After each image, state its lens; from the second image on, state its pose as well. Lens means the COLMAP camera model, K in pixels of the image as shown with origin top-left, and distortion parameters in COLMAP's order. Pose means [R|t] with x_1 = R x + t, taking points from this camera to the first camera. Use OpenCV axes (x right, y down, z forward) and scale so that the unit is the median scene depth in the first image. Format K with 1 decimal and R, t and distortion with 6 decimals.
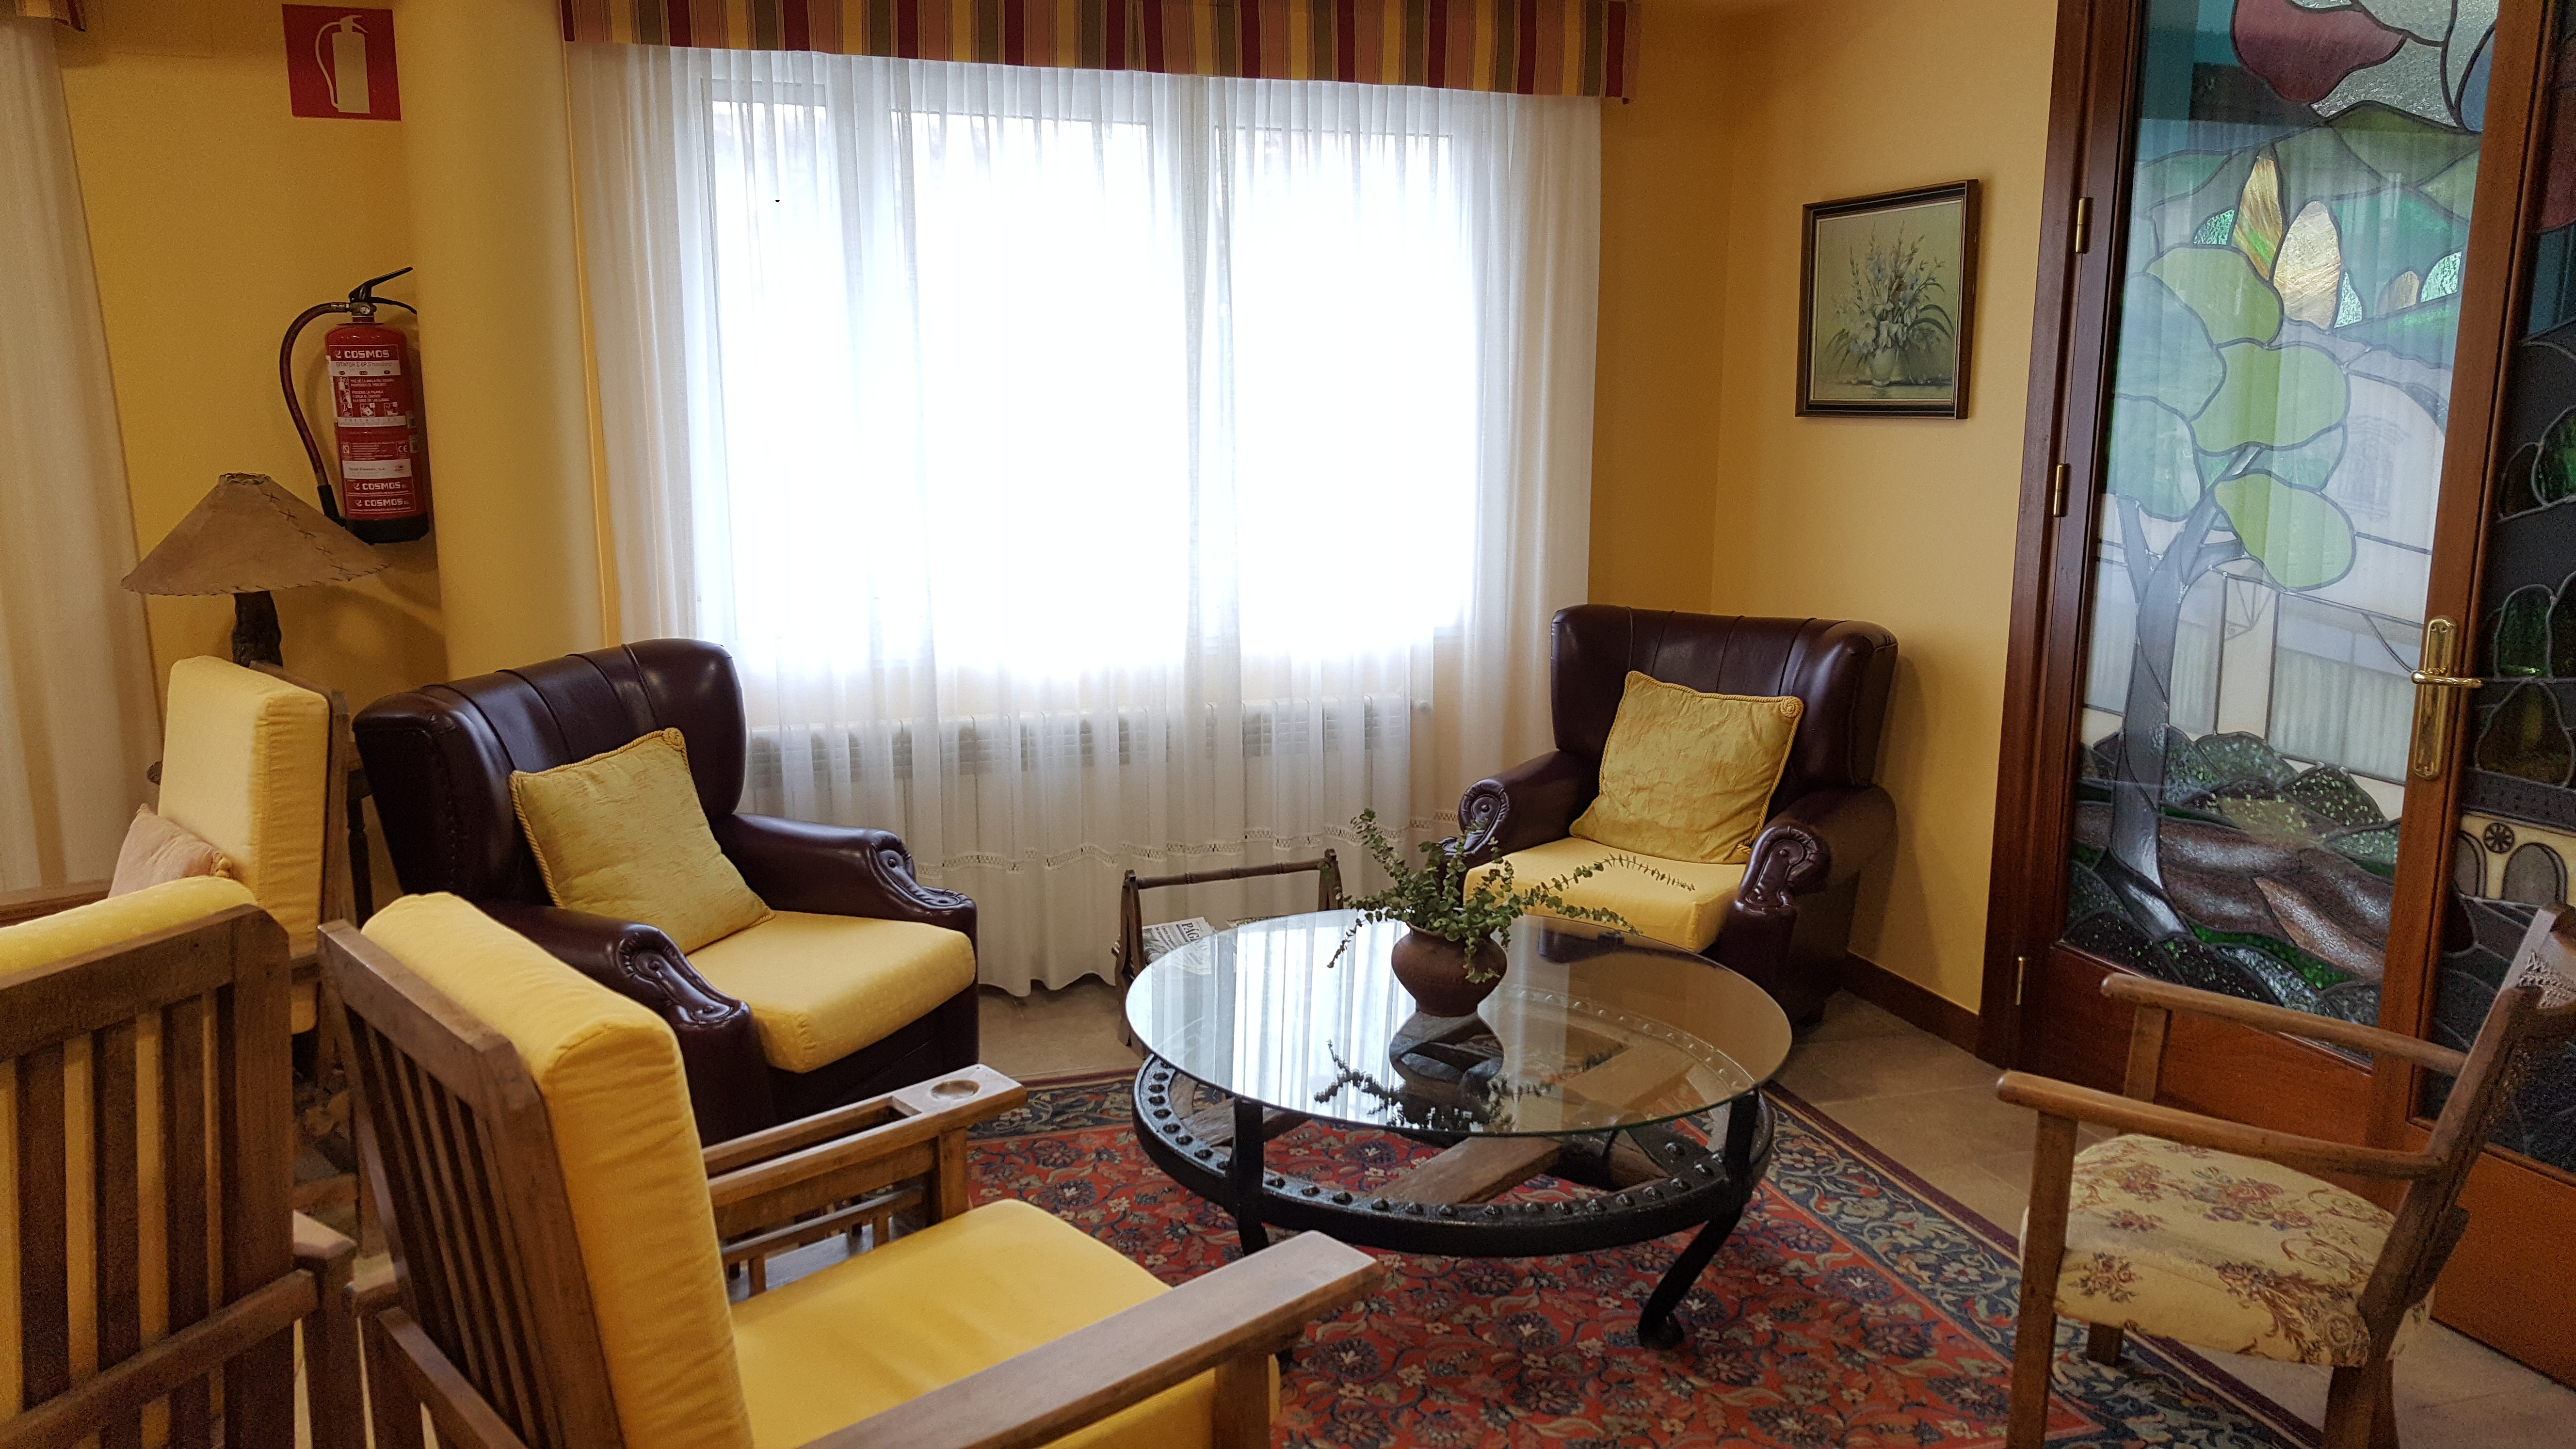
lens RADIAL K [[1915.1, 0, 1289.1], [0, 1915.1, 798.1], [0, 0, 1]] dist [0.002971, -0.126108]
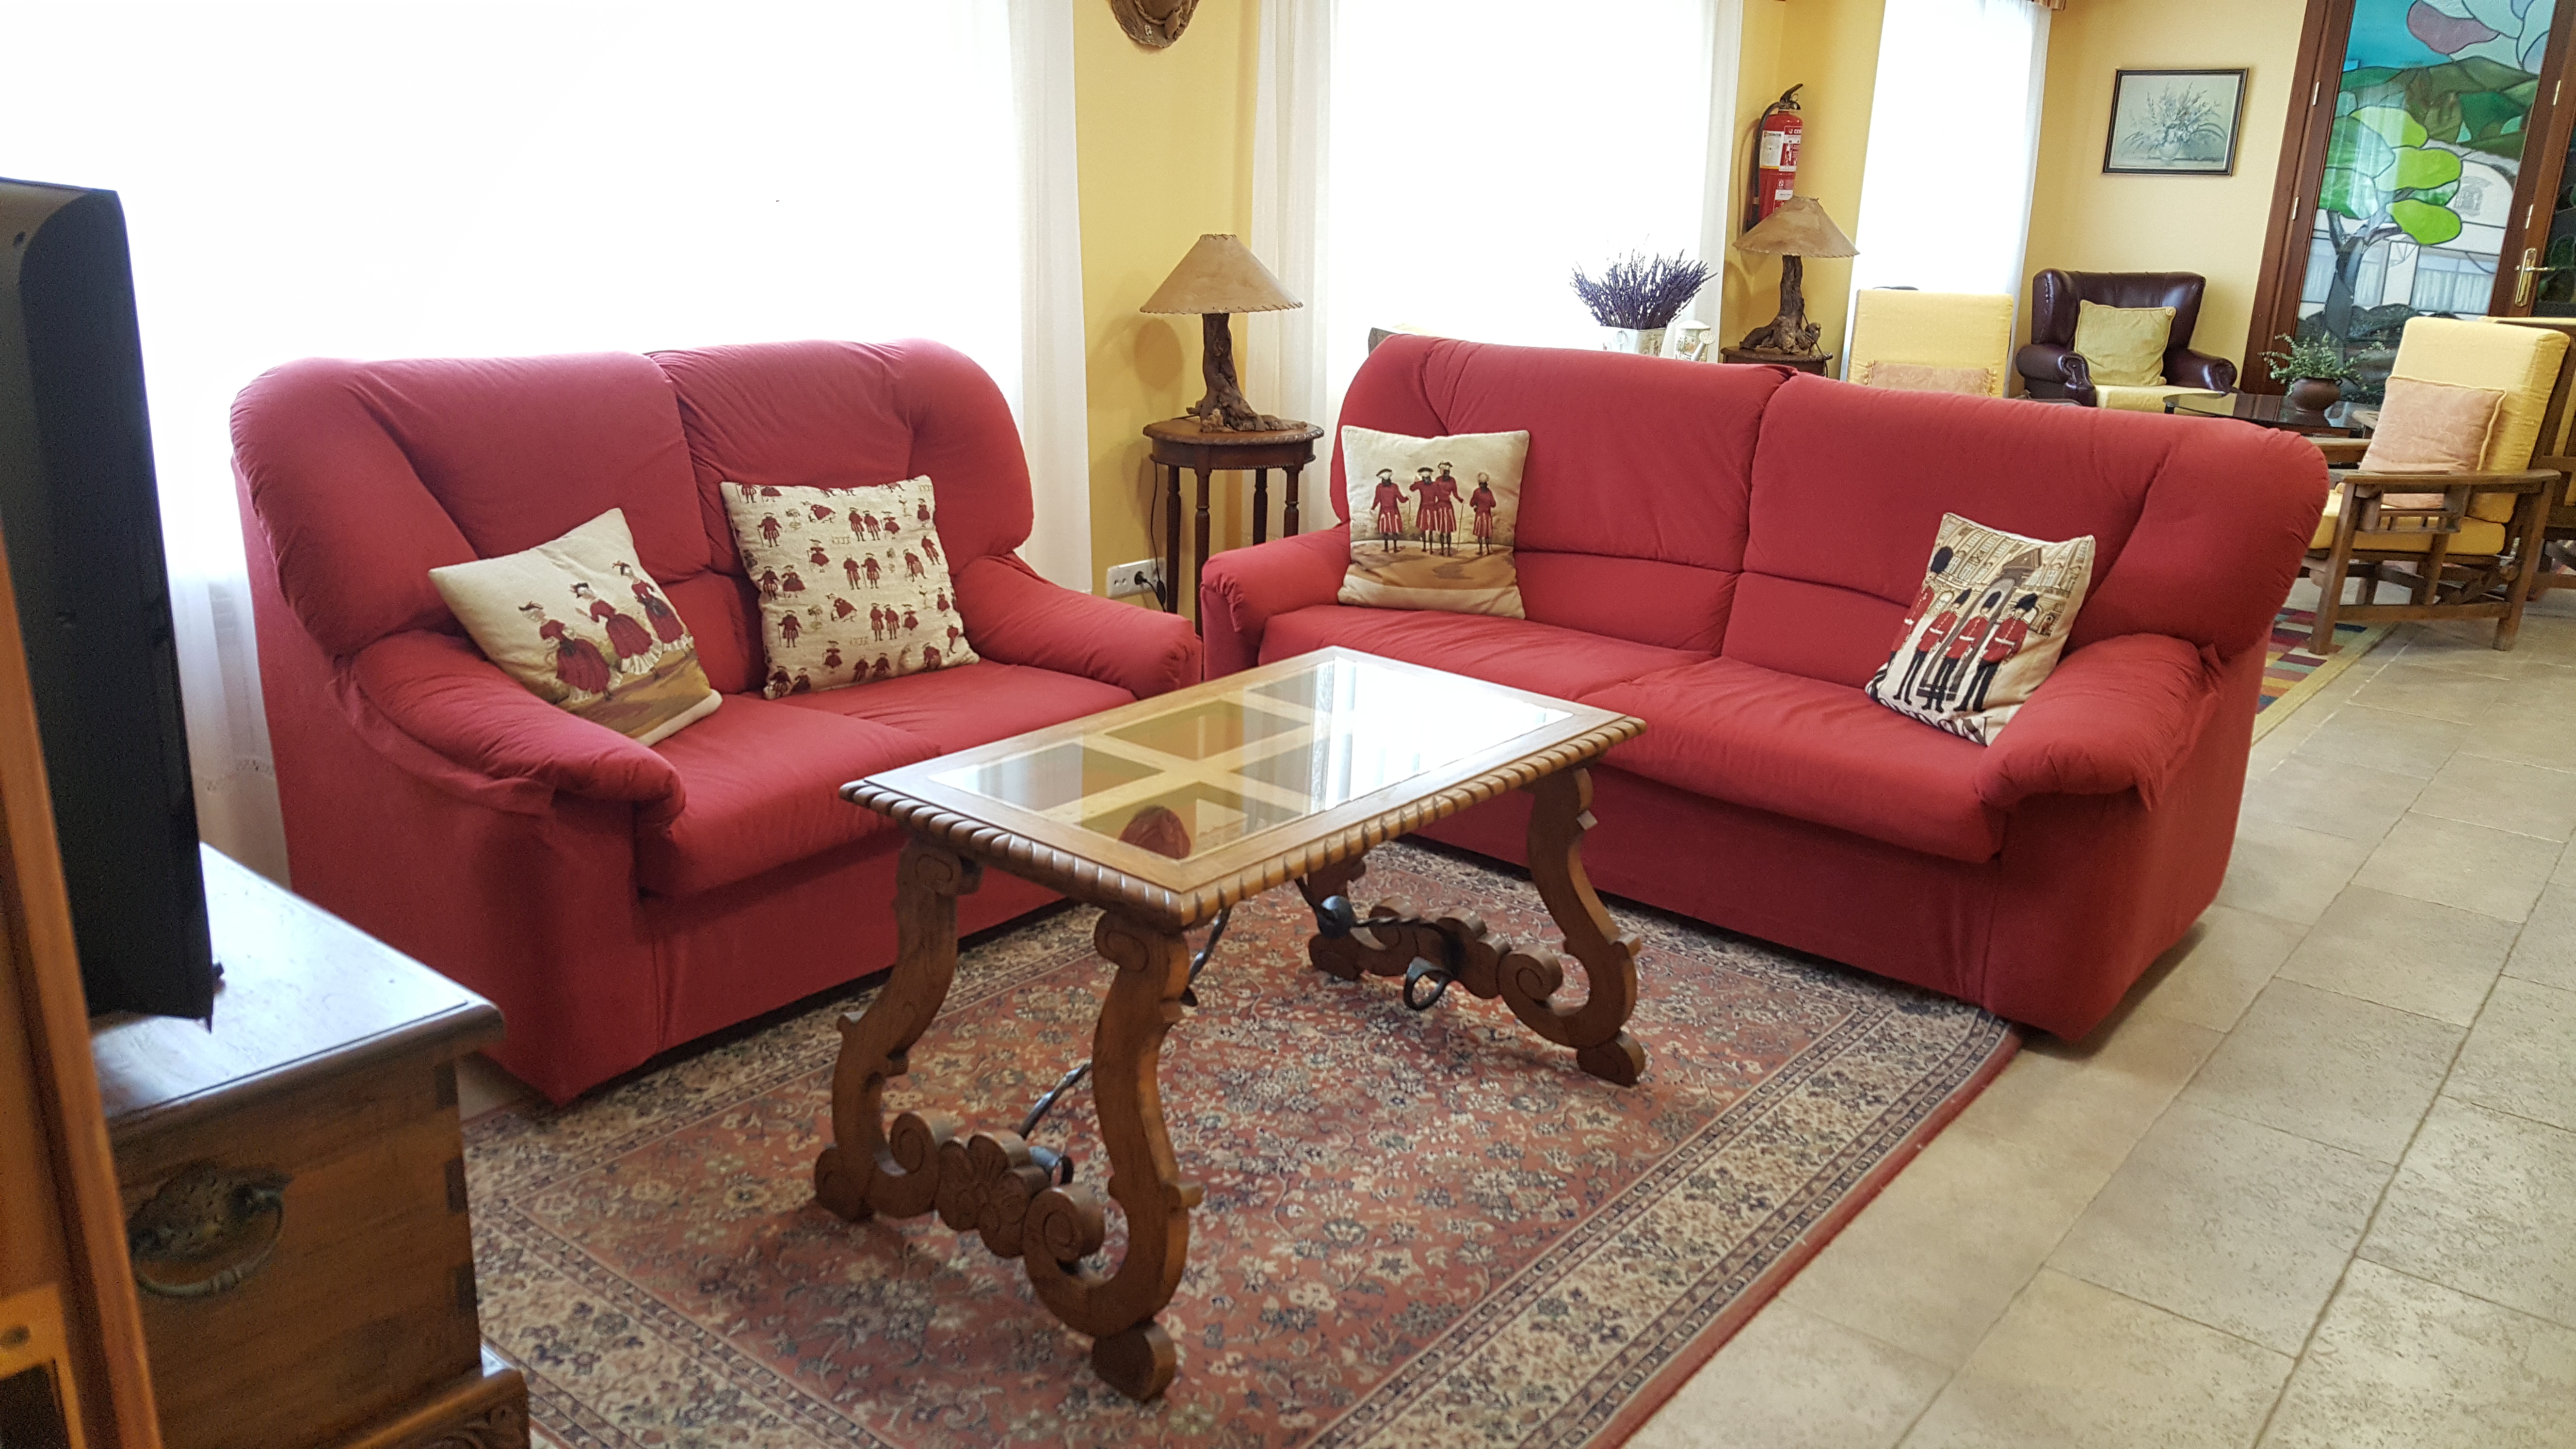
lens RADIAL K [[1922.8, 0, 1285.6], [0, 1922.8, 768.8], [0, 0, 1]] dist [0.075827, -0.128033]
pose [[0.838052, -0.149646, 0.524666, -1.811111], [0.098408, 0.987337, 0.124422, 0.091098], [-0.536642, -0.052641, 0.842167, -0.347463]]
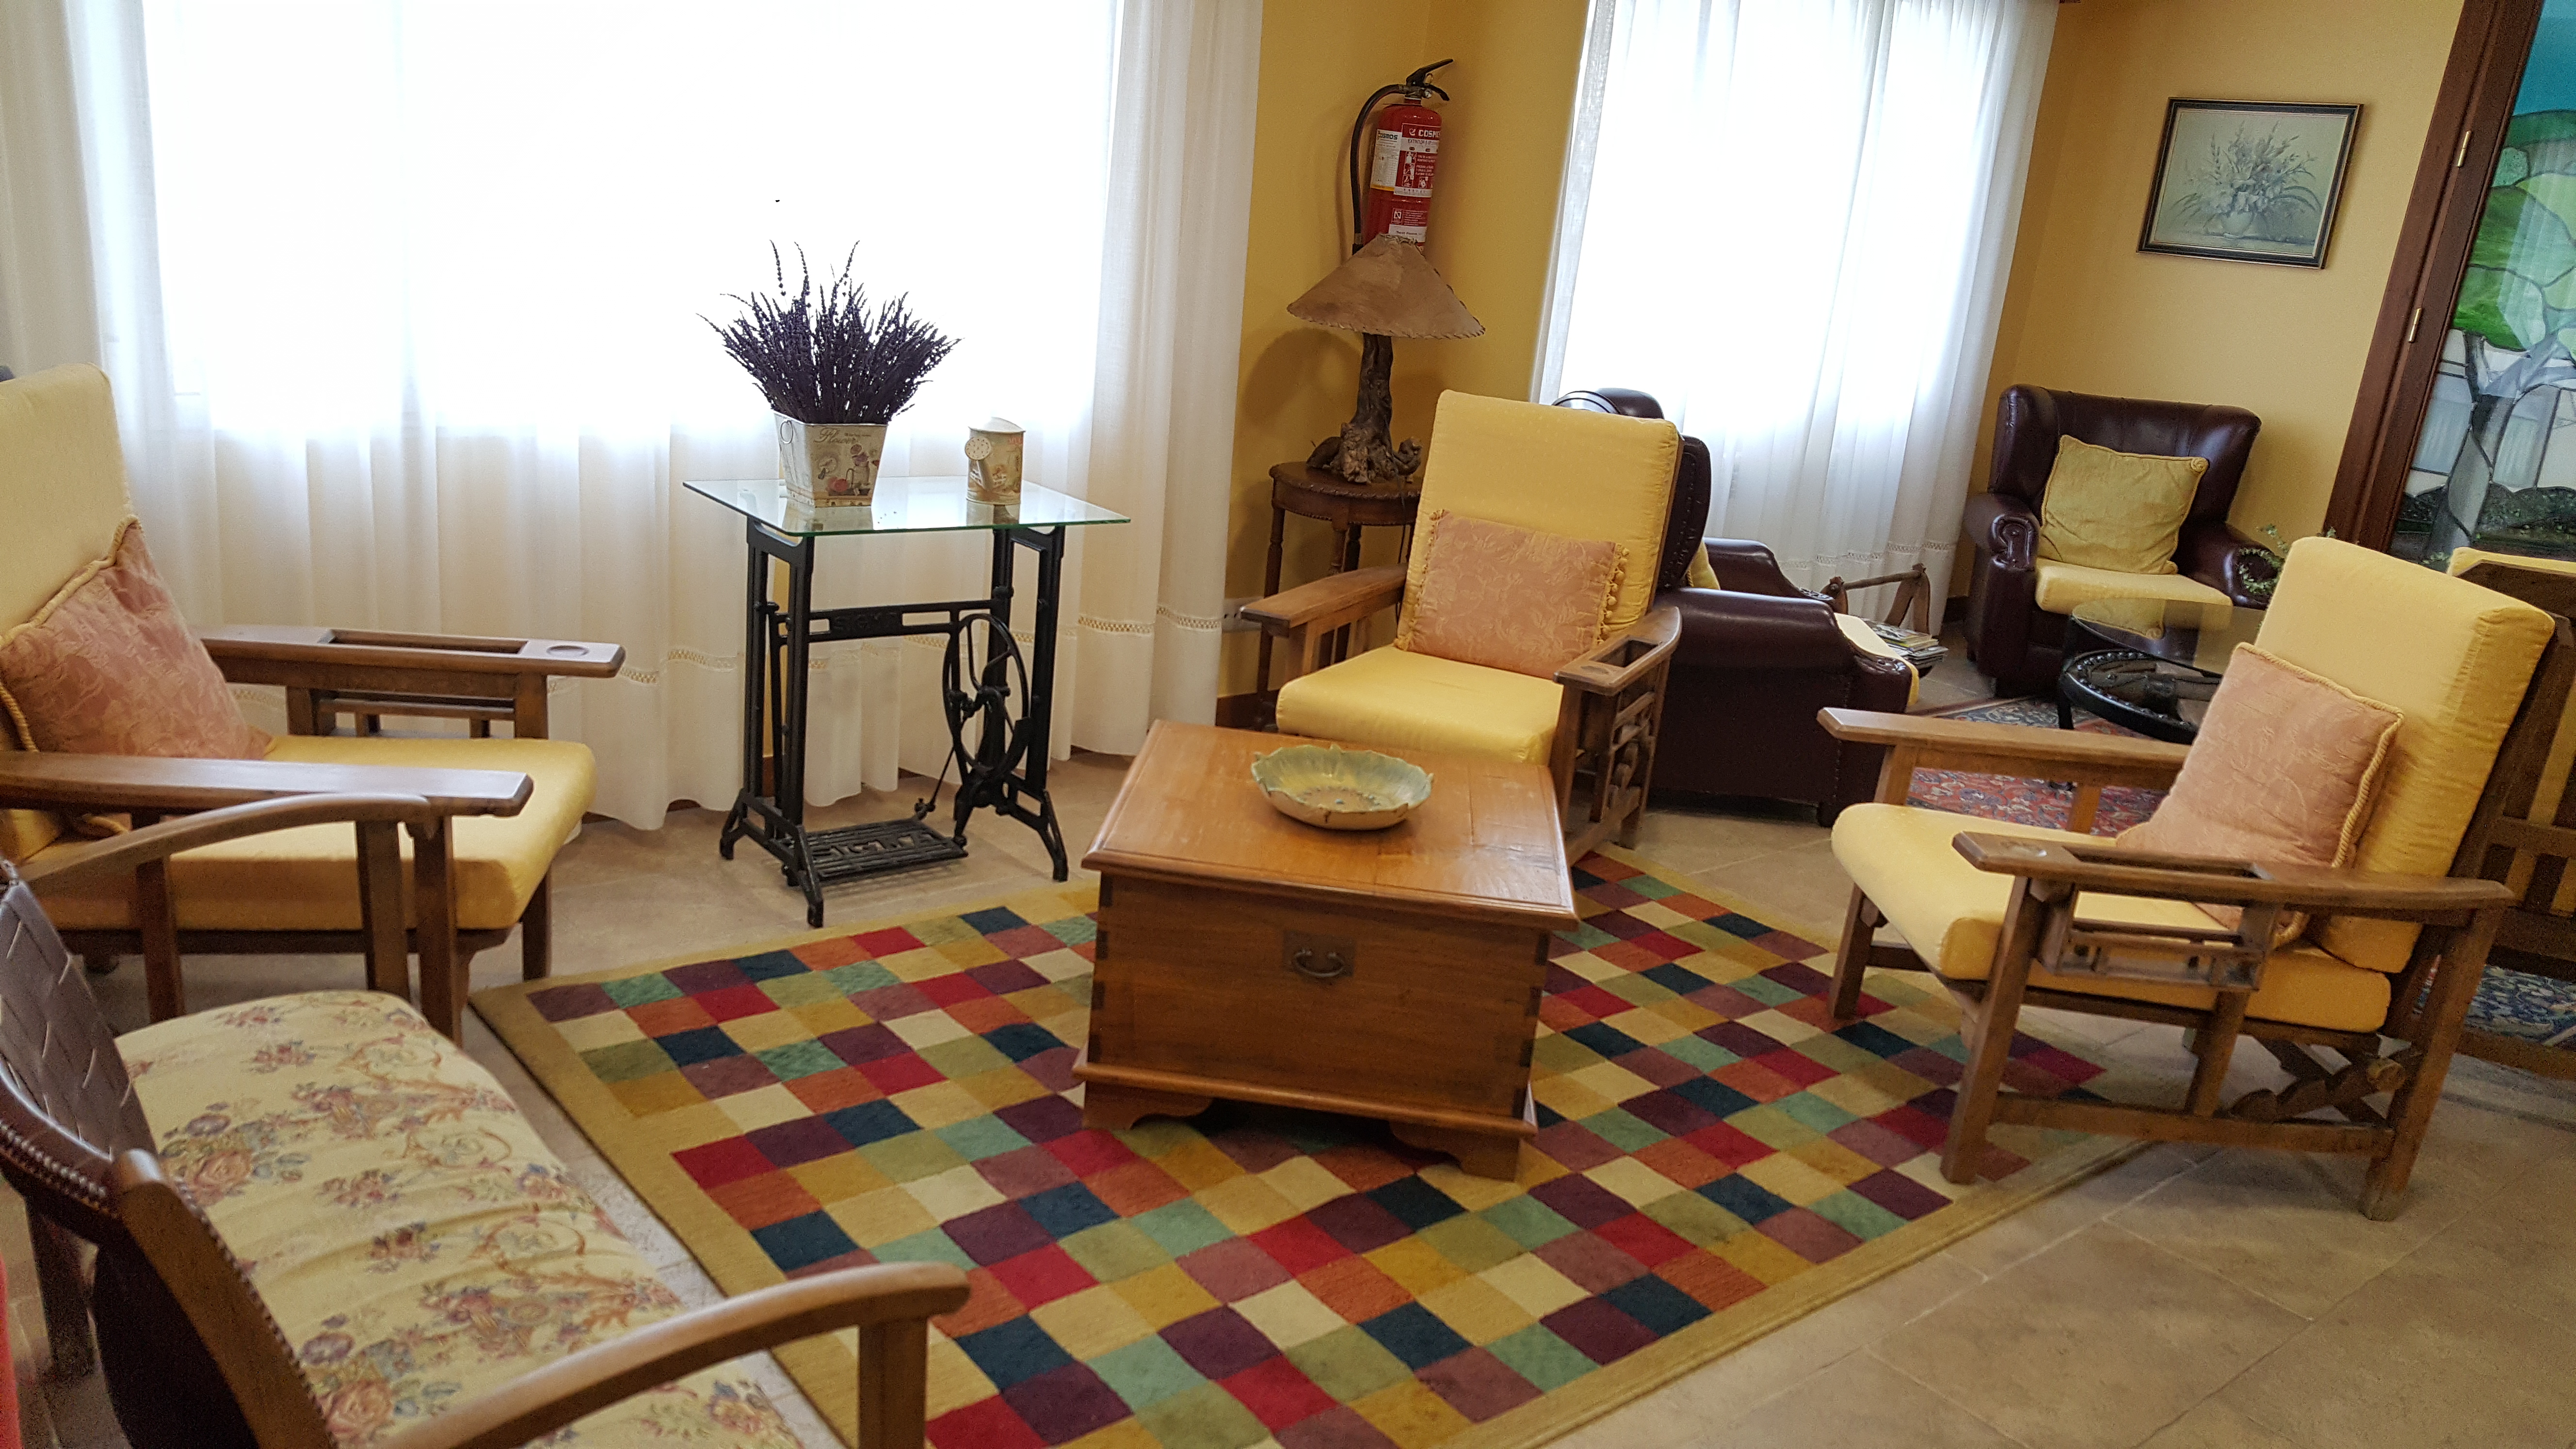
lens RADIAL K [[1922.8, 0, 1285.6], [0, 1922.8, 768.8], [0, 0, 1]] dist [0.075827, -0.128033]
pose [[0.927961, -0.032406, 0.371266, -0.920516], [-0.006226, 0.994725, 0.102386, 0.034256], [-0.372625, -0.097322, 0.922864, -0.113890]]
